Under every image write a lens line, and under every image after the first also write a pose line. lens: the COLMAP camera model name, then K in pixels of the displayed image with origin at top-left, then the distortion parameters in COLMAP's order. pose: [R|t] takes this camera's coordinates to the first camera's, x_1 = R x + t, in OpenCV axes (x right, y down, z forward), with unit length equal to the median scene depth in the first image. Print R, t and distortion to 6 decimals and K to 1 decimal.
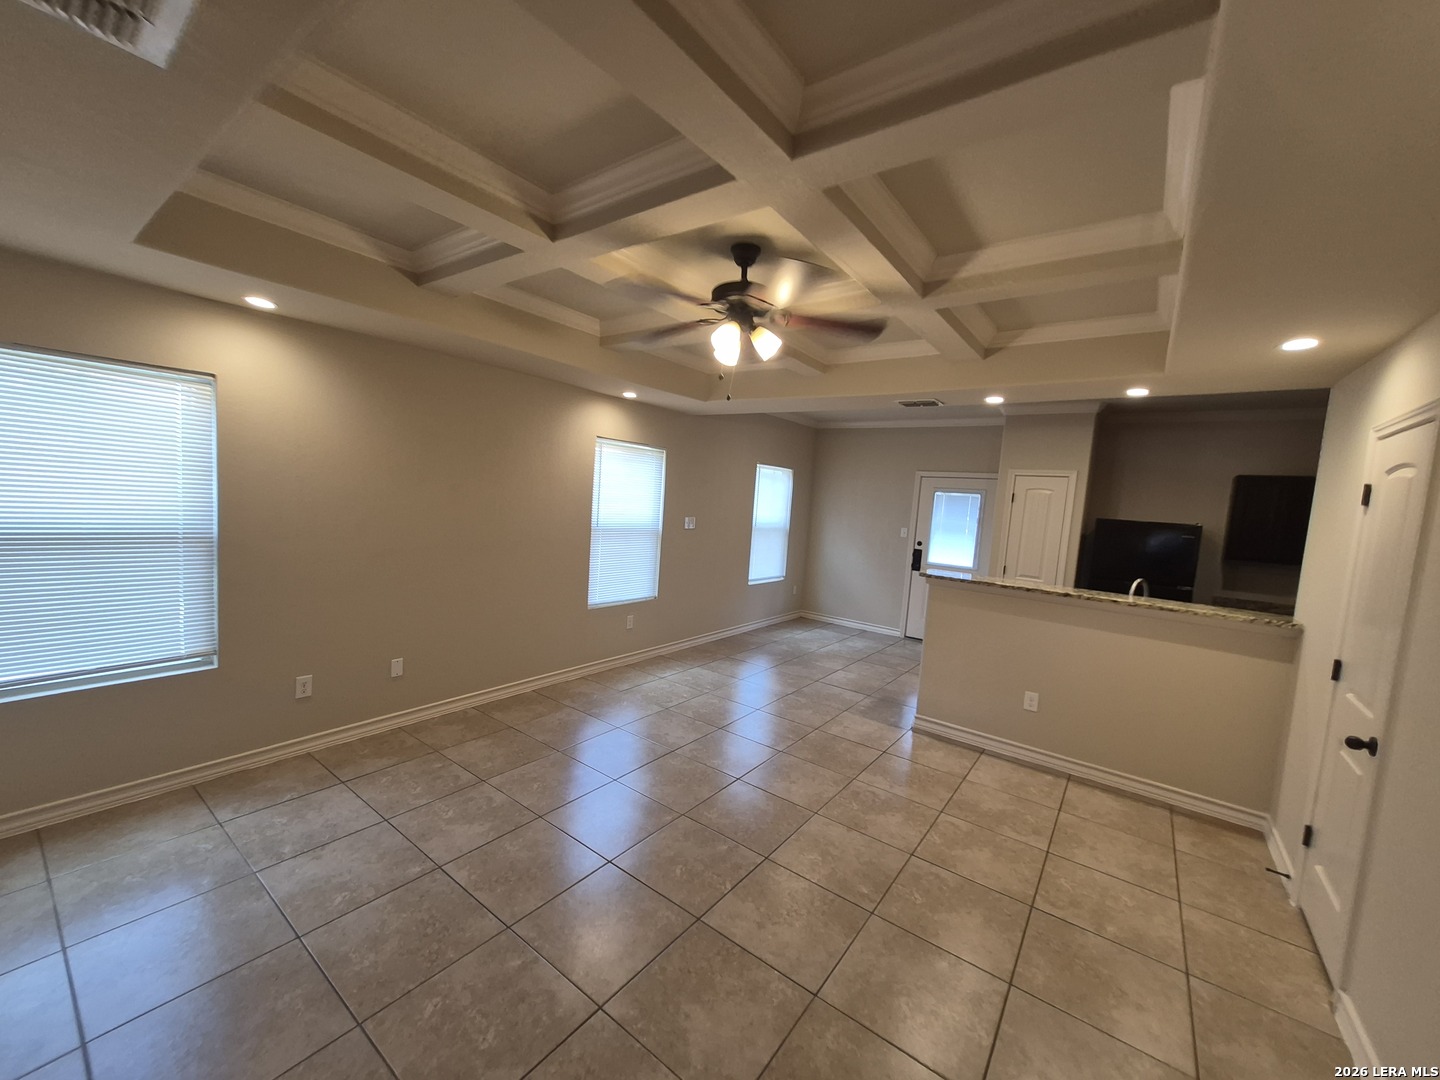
lens RADIAL K [[565.3, 0, 708.3], [0, 565.3, 543.1], [0, 0, 1]] dist [0.007036, -0.001057]
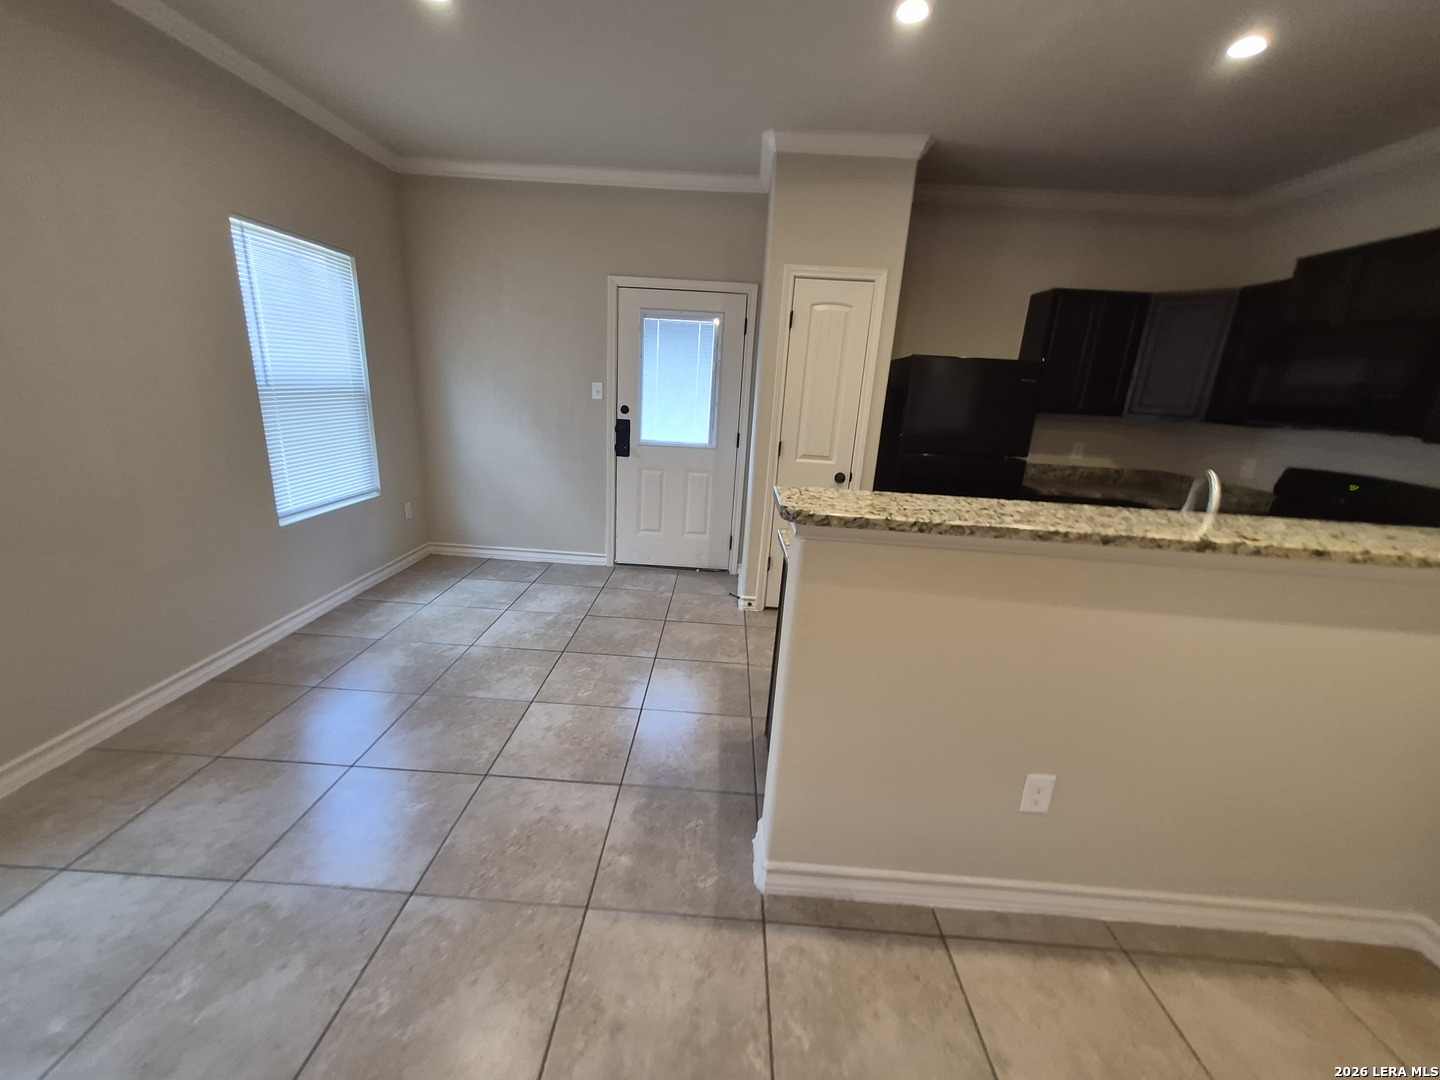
lens RADIAL K [[565.3, 0, 707.1], [0, 565.3, 549.2], [0, 0, 1]] dist [0.007036, -0.001057]
pose [[0.818690, -0.183943, 0.543978, 0.167580], [0.046796, 0.965528, 0.256058, -0.009990], [-0.572326, -0.184176, 0.799075, 0.792406]]
